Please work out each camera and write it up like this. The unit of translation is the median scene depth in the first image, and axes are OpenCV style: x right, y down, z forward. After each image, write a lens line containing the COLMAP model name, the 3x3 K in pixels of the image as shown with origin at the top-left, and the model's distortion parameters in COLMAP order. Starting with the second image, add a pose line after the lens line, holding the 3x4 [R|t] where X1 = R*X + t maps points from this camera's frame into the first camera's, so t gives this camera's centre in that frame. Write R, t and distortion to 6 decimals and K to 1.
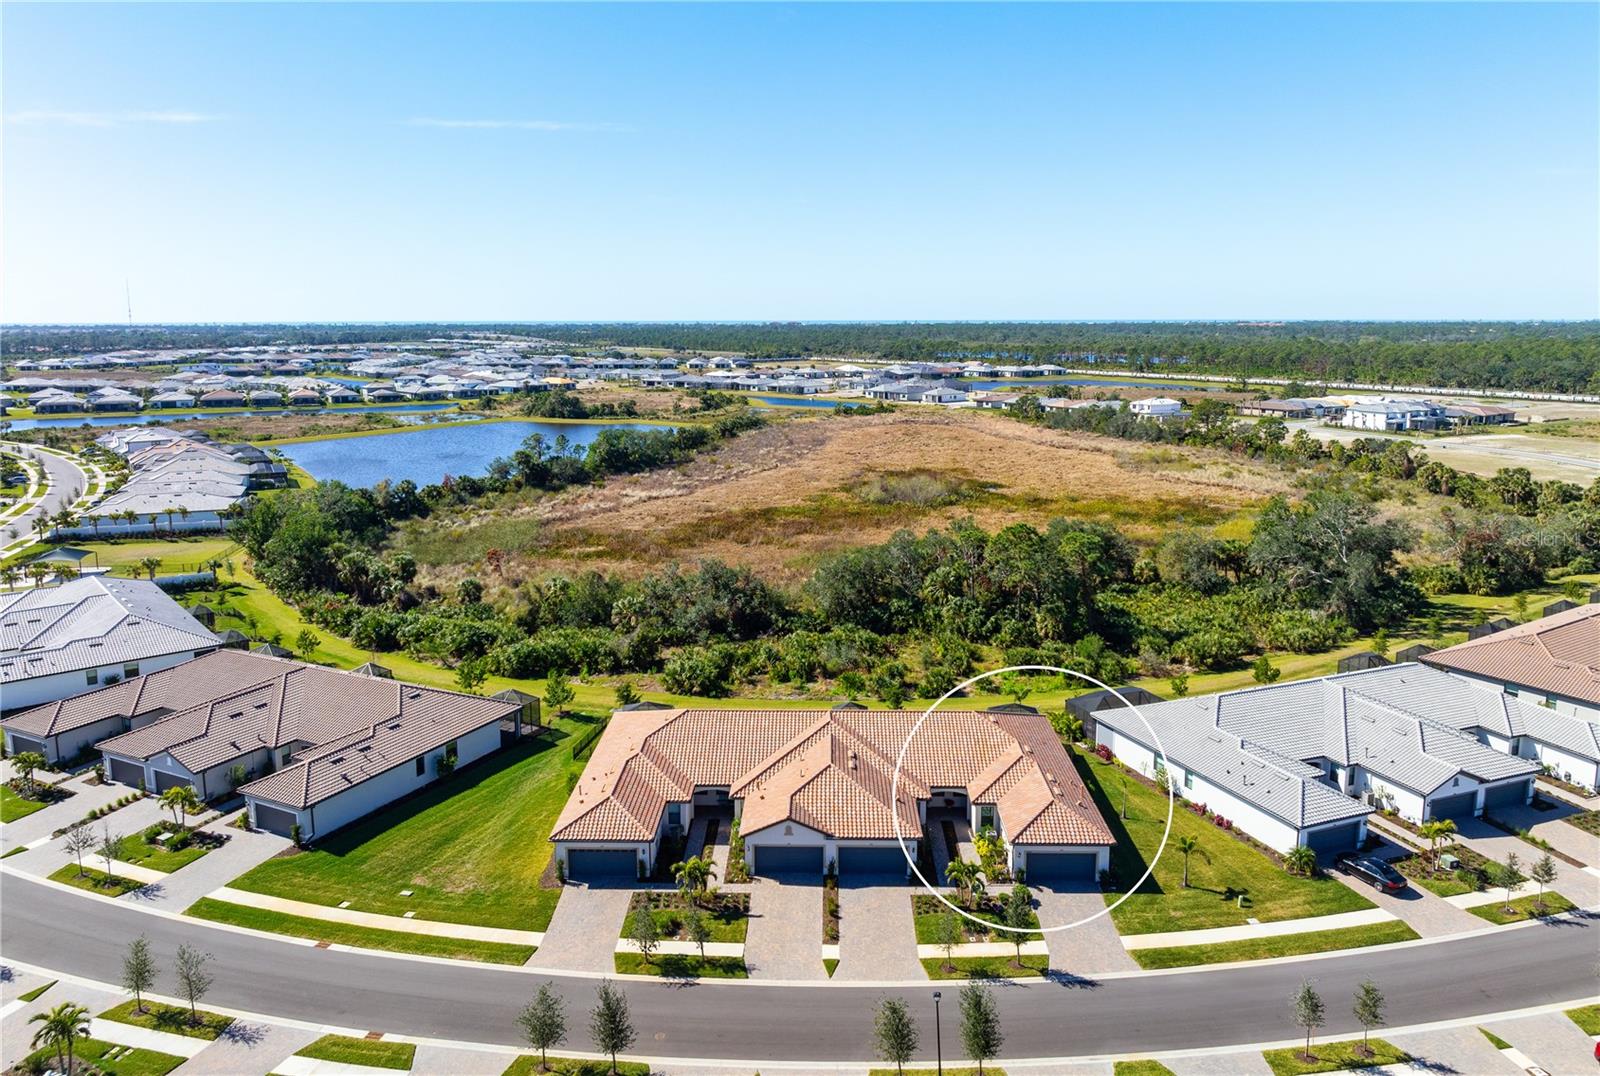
lens RADIAL K [[1111.3, 0, 797.6], [0, 1111.3, 507.0], [0, 0, 1]] dist [-0.034589, 0.055709]
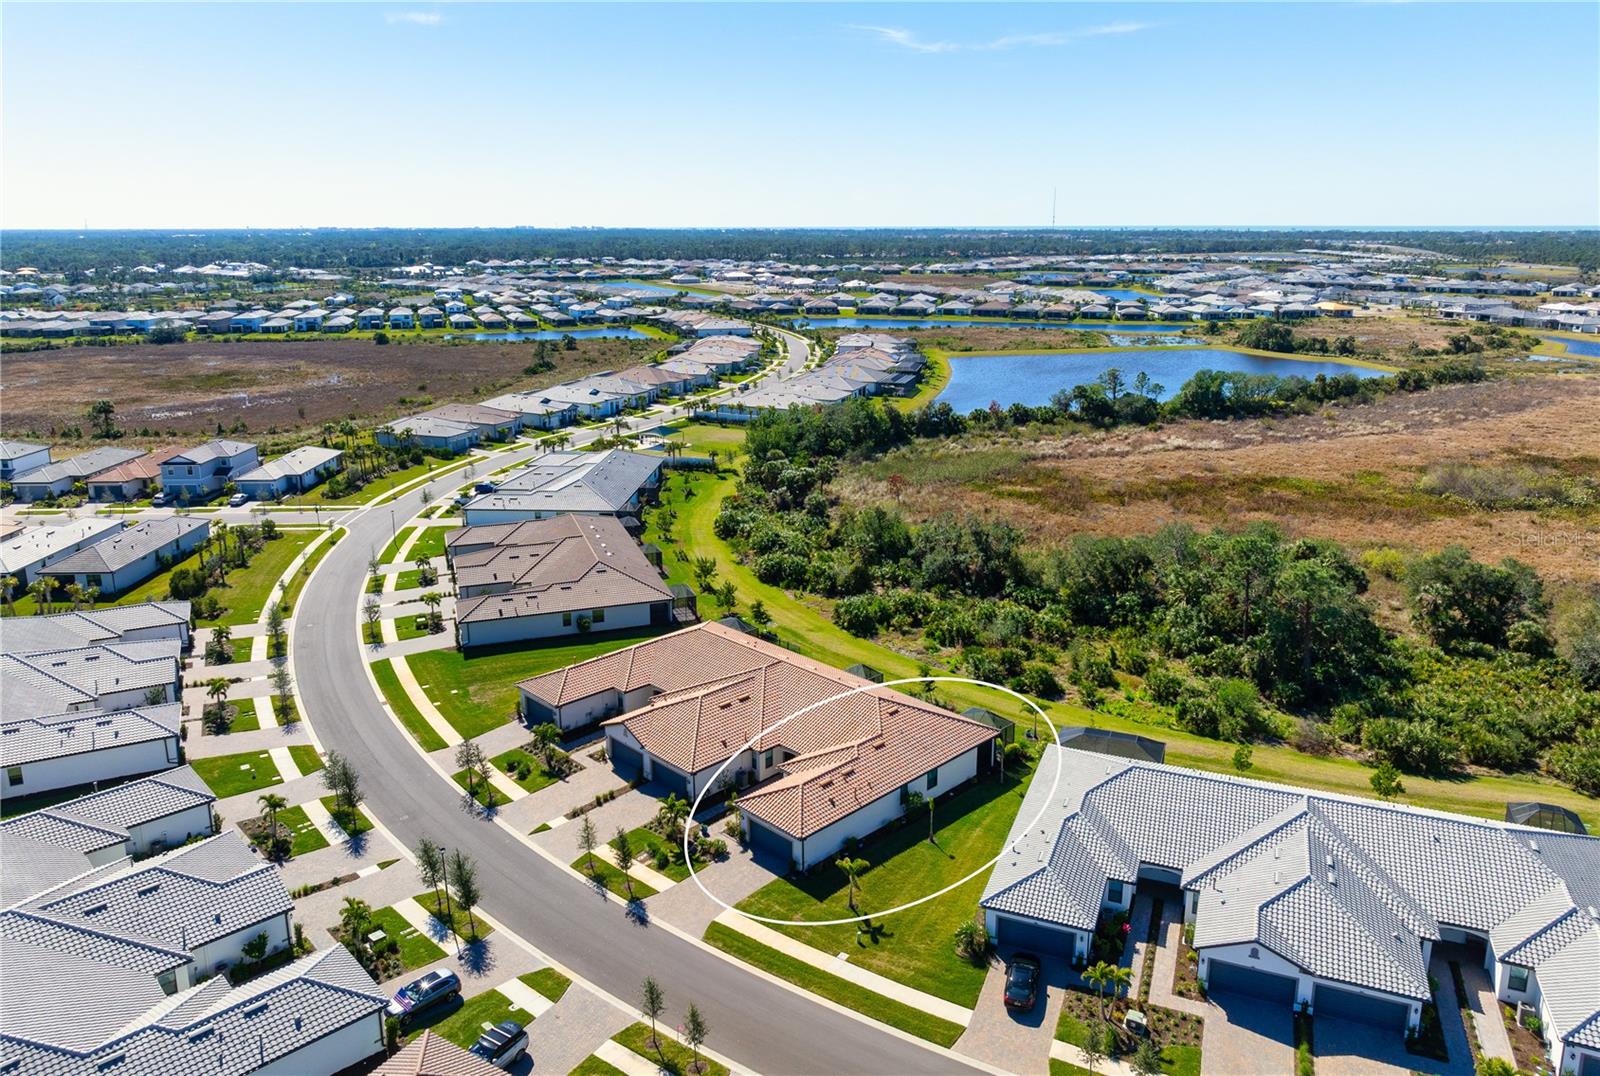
lens RADIAL K [[1125.6, 0, 800.0], [0, 1125.6, 538.0], [0, 0, 1]] dist [0.010081, 0.000465]
pose [[0.711259, 0.188365, -0.677222, 0.884602], [-0.115475, 0.981649, 0.151760, -0.121363], [0.693380, -0.029738, 0.719958, 0.236401]]
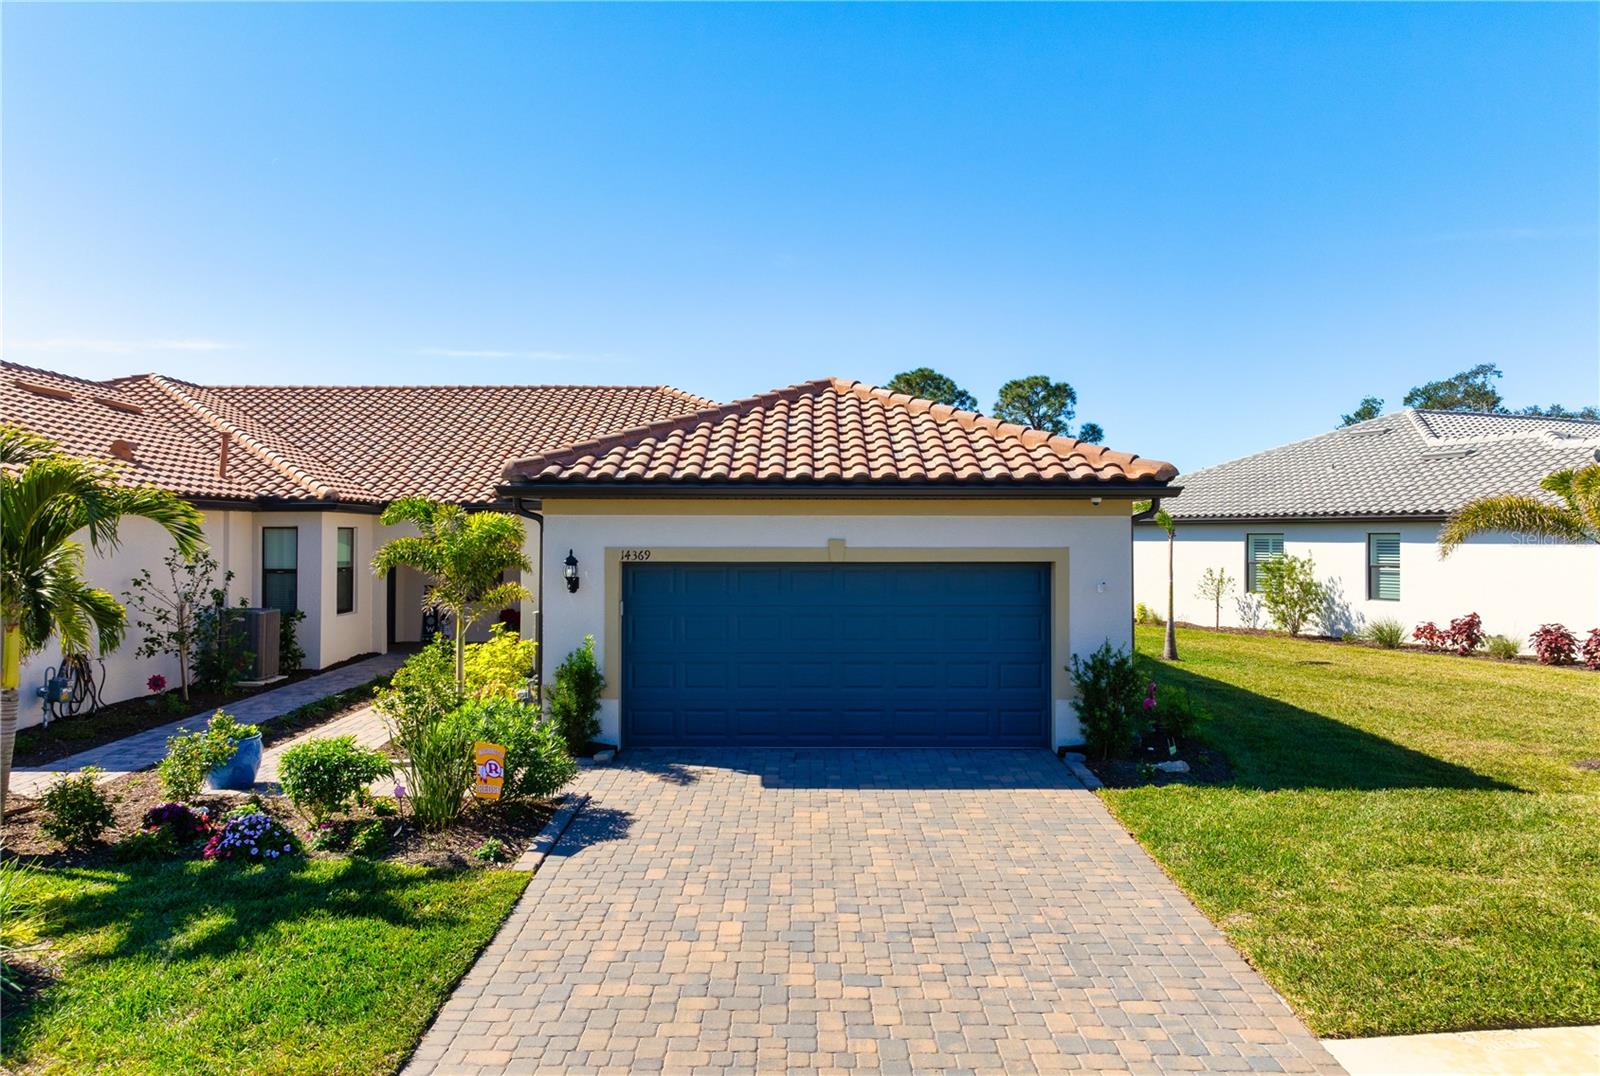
lens RADIAL K [[1125.6, 0, 800.0], [0, 1125.6, 538.0], [0, 0, 1]] dist [0.010081, 0.000465]
pose [[0.999688, -0.000311, 0.024961, 0.216285], [0.004252, 0.987432, -0.157987, 0.316342], [-0.024599, 0.158043, 0.987126, 0.790941]]
